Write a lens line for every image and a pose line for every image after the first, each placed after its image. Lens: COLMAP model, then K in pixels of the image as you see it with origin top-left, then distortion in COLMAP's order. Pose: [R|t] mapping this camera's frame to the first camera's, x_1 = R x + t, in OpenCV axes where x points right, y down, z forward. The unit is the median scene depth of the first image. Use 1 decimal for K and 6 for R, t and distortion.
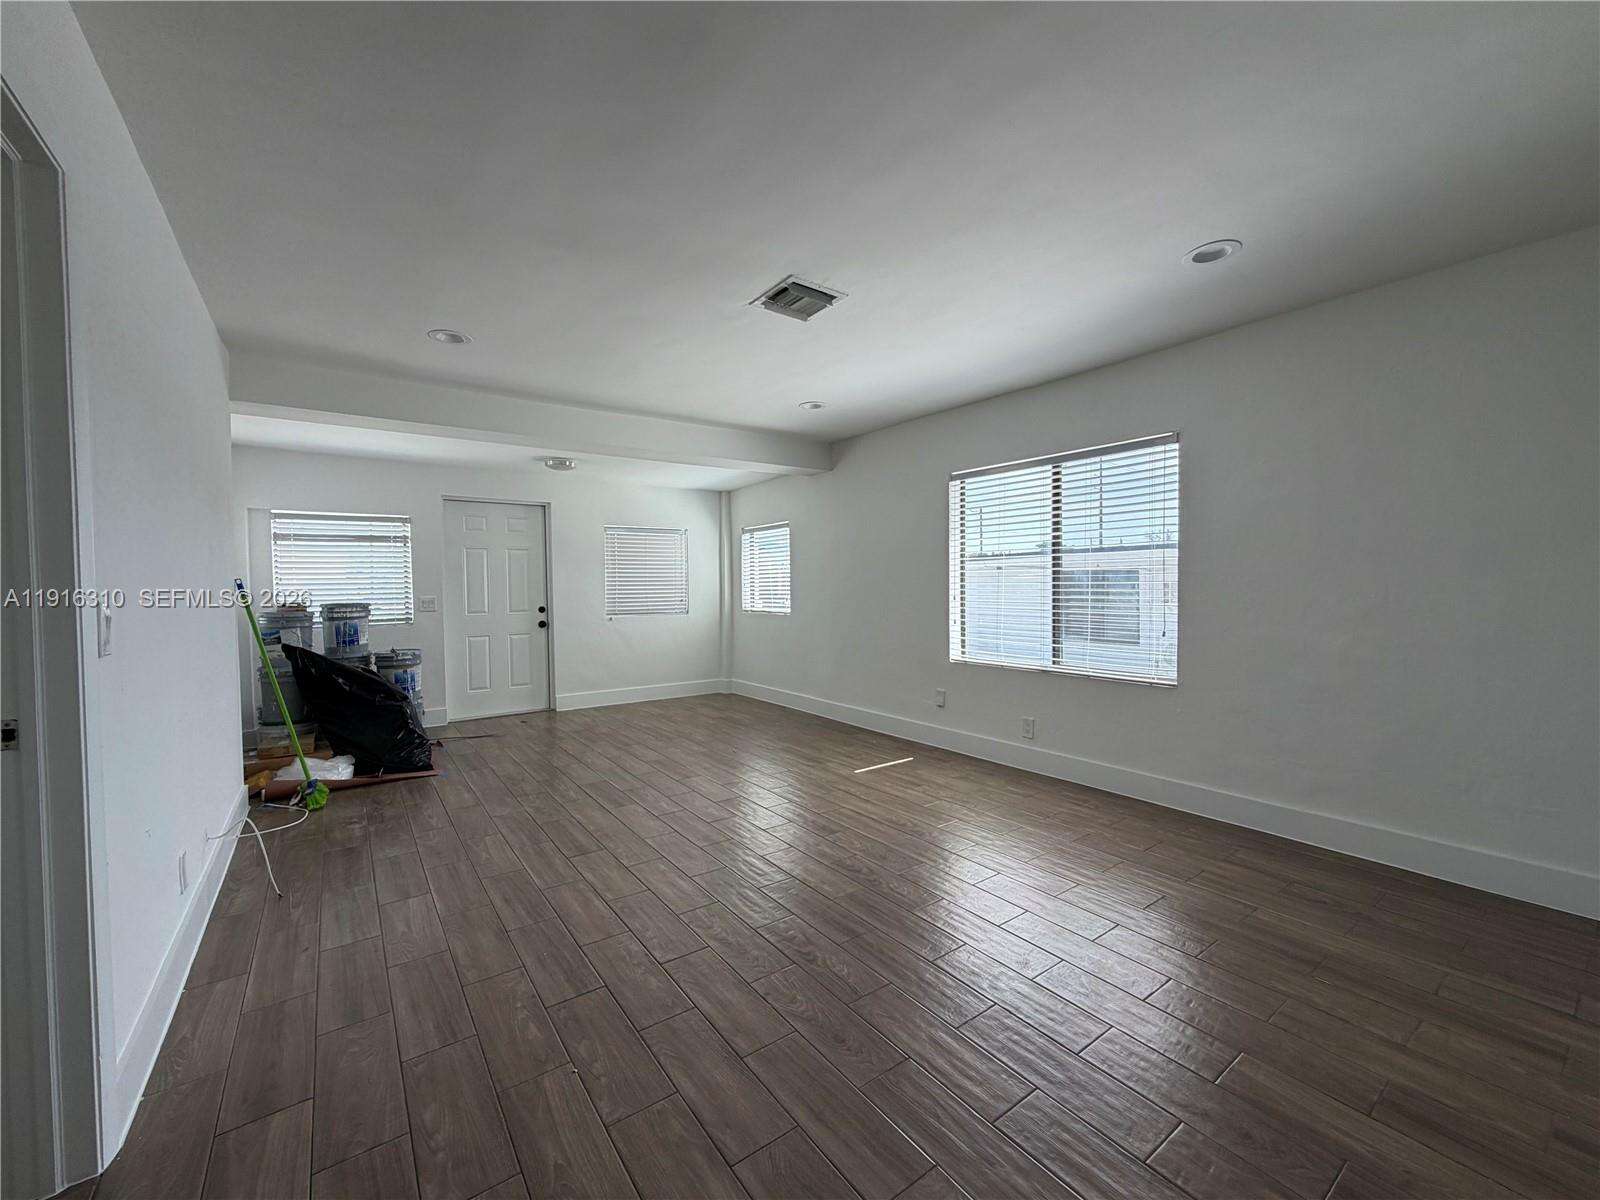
lens RADIAL K [[640.2, 0, 796.0], [0, 640.2, 599.5], [0, 0, 1]] dist [0.002349, -0.000681]
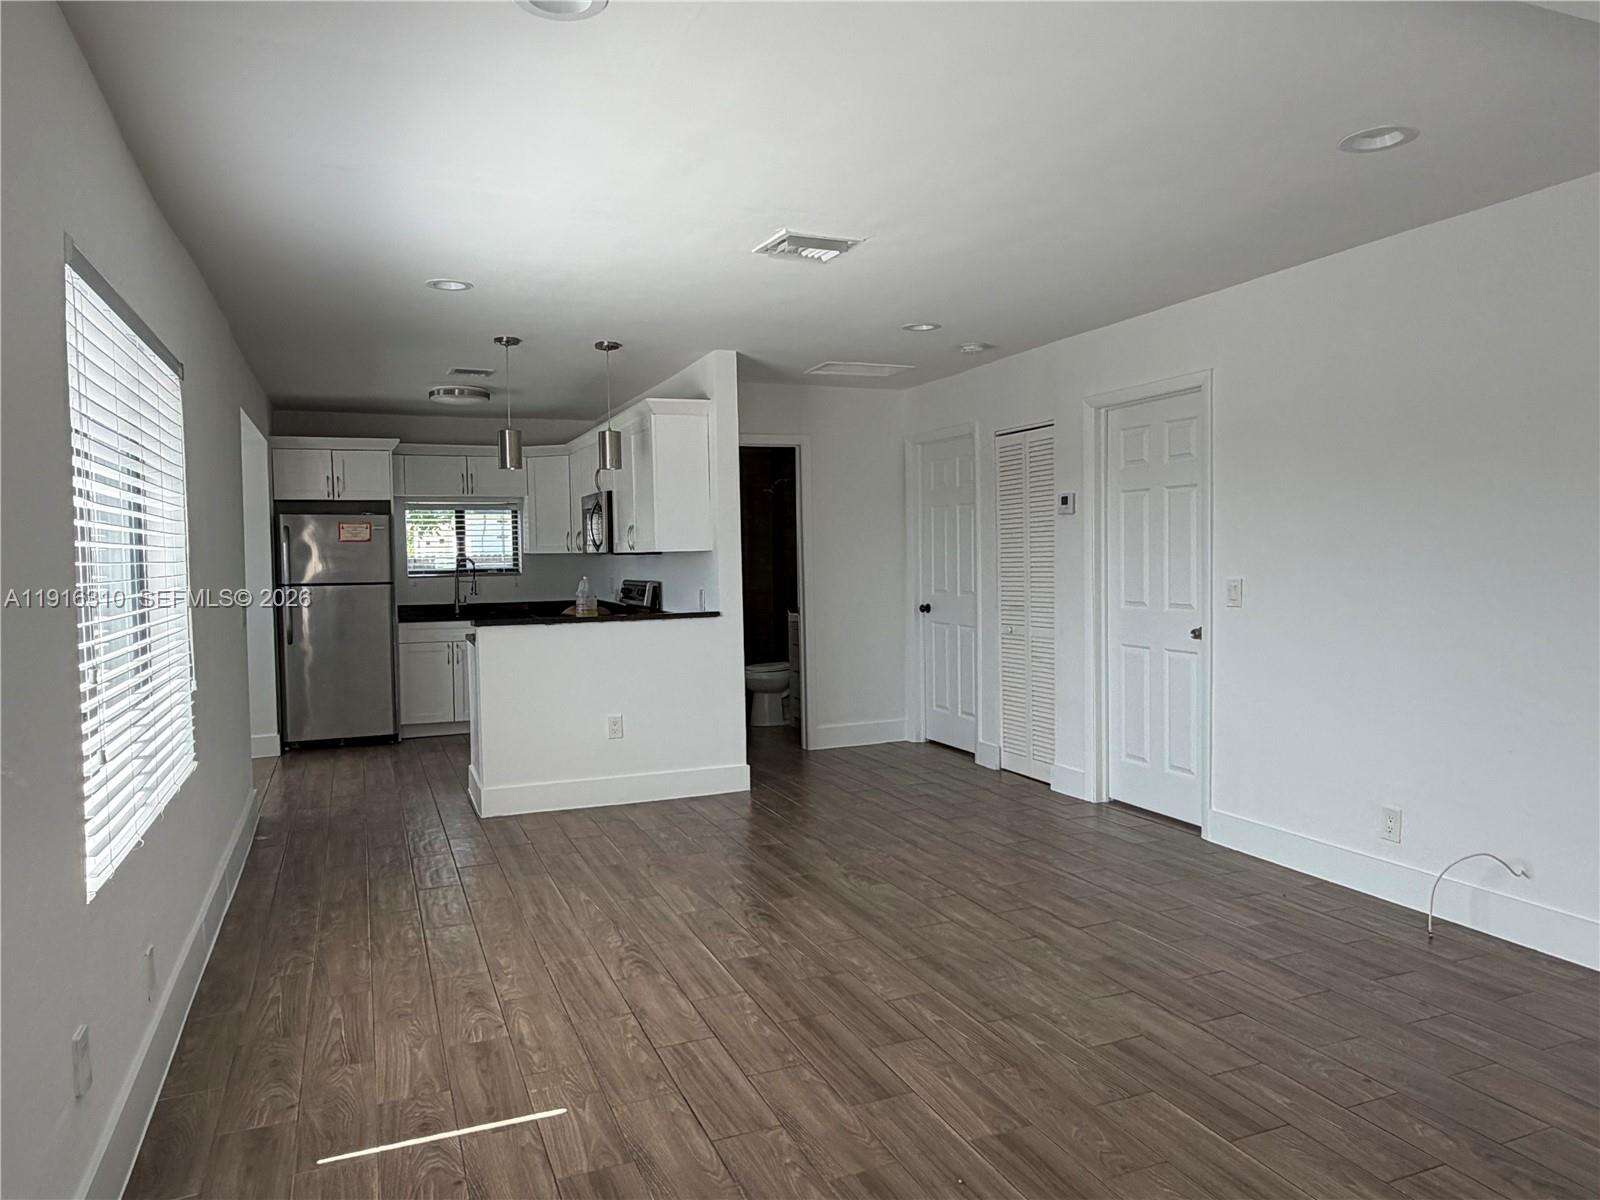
lens RADIAL K [[1069.8, 0, 800.0], [0, 1069.8, 600.0], [0, 0, 1]] dist [-0.001902, -0.001532]
pose [[-0.972537, 0.016905, 0.232133, -0.234010], [0.032922, 0.997323, 0.065298, -0.076765], [-0.230408, 0.071147, -0.970490, 1.843332]]
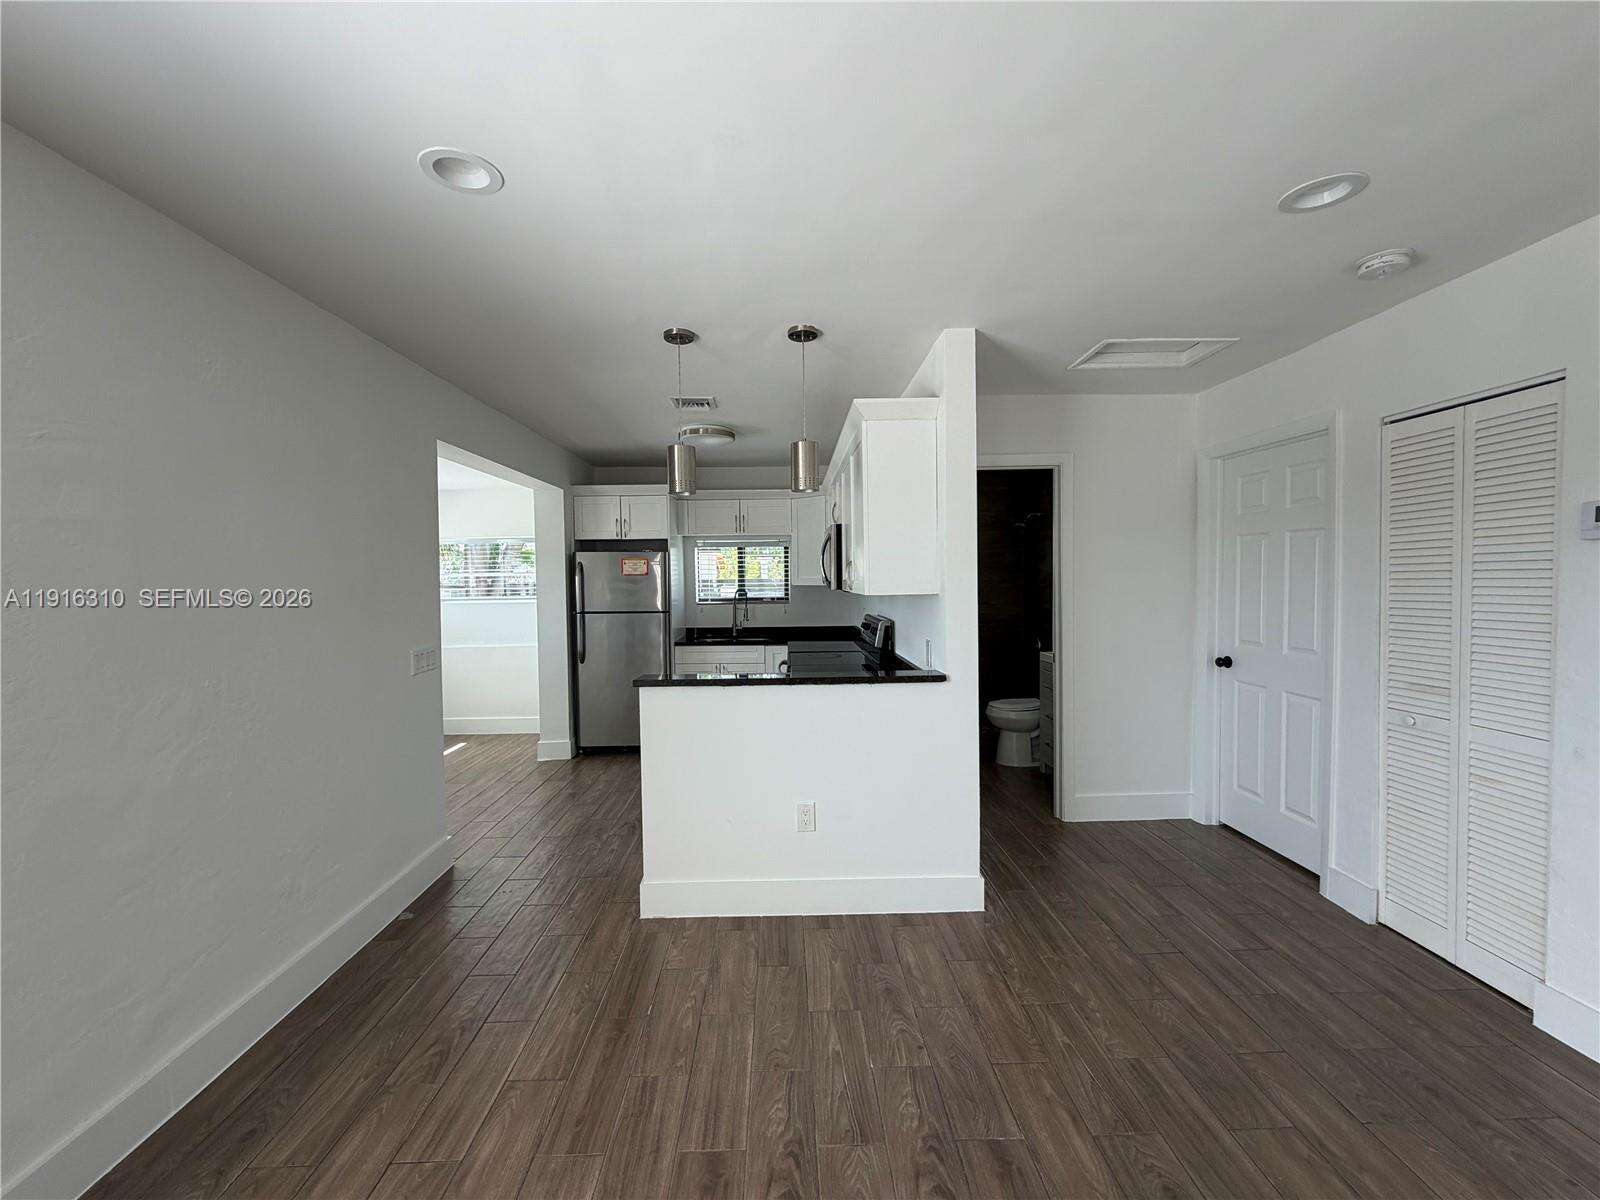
lens RADIAL K [[640.2, 0, 796.0], [0, 640.2, 599.5], [0, 0, 1]] dist [0.002349, -0.000681]
pose [[-0.823040, 0.001086, 0.567982, -0.005074], [0.034600, 0.998237, 0.048228, -0.085677], [-0.566928, 0.059346, -0.821627, 0.958918]]
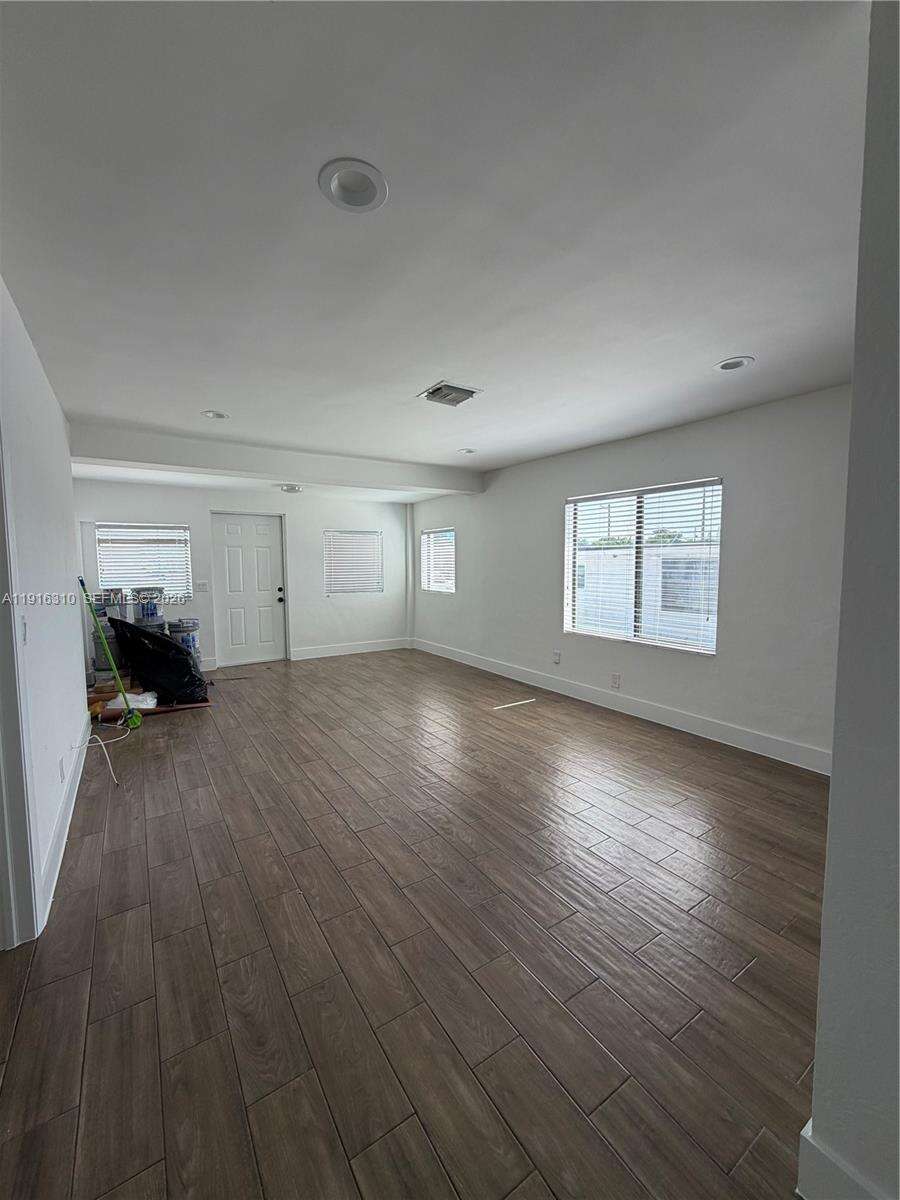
lens RADIAL K [[480.2, 0, 451.3], [0, 480.2, 595.5], [0, 0, 1]] dist [0.002349, -0.000681]
pose [[0.999282, 0.009347, -0.036719, 0.039707], [-0.007485, 0.998695, 0.050517, -0.048703], [0.037143, -0.050206, 0.998048, -0.090772]]
